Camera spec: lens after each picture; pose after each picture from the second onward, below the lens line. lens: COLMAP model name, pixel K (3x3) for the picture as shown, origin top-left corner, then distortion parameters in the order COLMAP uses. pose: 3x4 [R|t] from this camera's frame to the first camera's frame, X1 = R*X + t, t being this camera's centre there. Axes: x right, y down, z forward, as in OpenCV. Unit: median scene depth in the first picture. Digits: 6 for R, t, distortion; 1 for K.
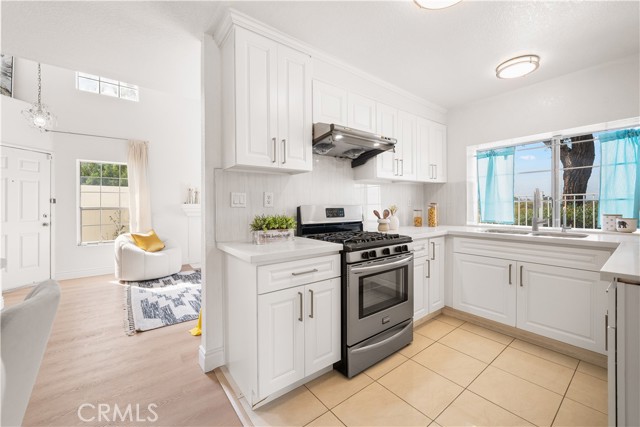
lens RADIAL K [[255.3, 0, 313.7], [0, 255.3, 208.7], [0, 0, 1]] dist [0.001702, -0.000416]
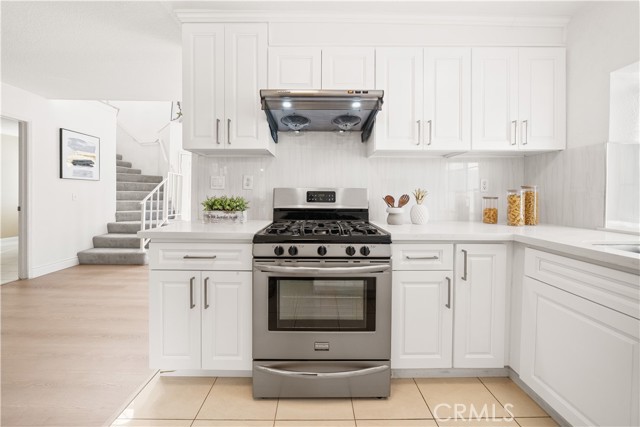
lens RADIAL K [[219.9, 0, 317.9], [0, 219.9, 198.3], [0, 0, 1]] dist [-0.001187, -0.000696]
pose [[0.803419, 0.020287, -0.595068, 0.464341], [-0.017747, 0.999791, 0.010124, 0.012150], [0.595149, 0.002427, 0.803612, 0.367460]]
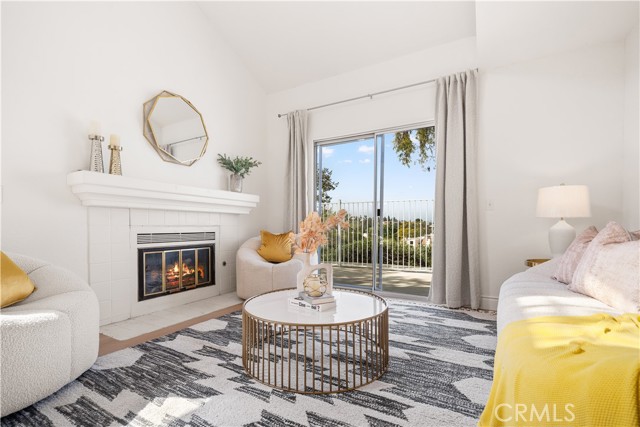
lens RADIAL K [[286.8, 0, 314.0], [0, 286.8, 232.3], [0, 0, 1]] dist [0.007344, 0.000080]
pose [[0.917644, -0.001244, 0.397401, -0.714256], [-0.001767, 0.999972, 0.007211, 0.131959], [-0.397399, -0.007319, 0.917617, 0.937037]]
